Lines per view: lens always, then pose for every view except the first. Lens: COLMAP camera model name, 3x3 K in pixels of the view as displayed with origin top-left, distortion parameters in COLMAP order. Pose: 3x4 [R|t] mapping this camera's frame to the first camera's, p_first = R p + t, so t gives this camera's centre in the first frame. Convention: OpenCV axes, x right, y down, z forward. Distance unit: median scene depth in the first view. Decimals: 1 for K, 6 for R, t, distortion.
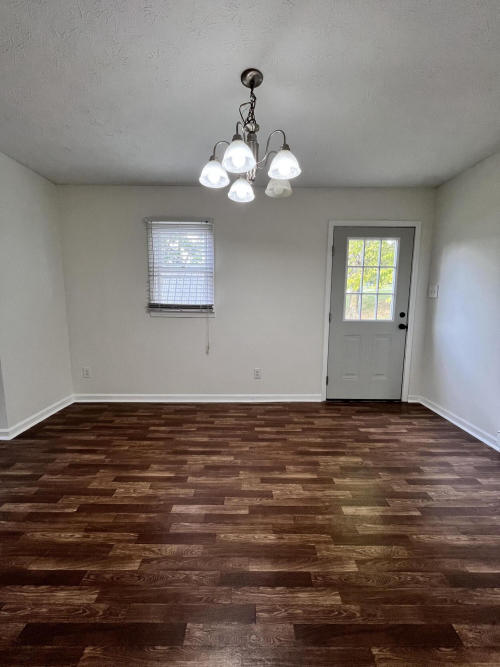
lens RADIAL K [[272.0, 0, 250.0], [0, 272.0, 333.5], [0, 0, 1]] dist [0.000638, 0.000052]
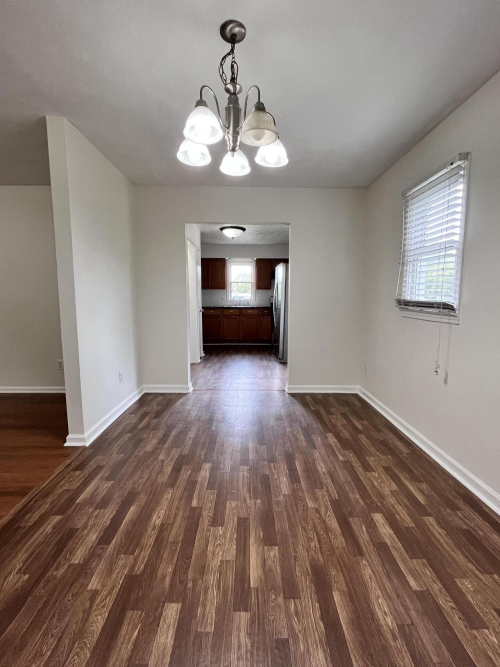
lens RADIAL K [[306.3, 0, 250.0], [0, 306.3, 333.5], [0, 0, 1]] dist [-0.000582, -0.000145]
pose [[0.005707, 0.112439, -0.993642, 0.831115], [-0.130193, 0.985284, 0.110745, -0.087943], [0.991472, 0.128733, 0.020262, 0.891837]]
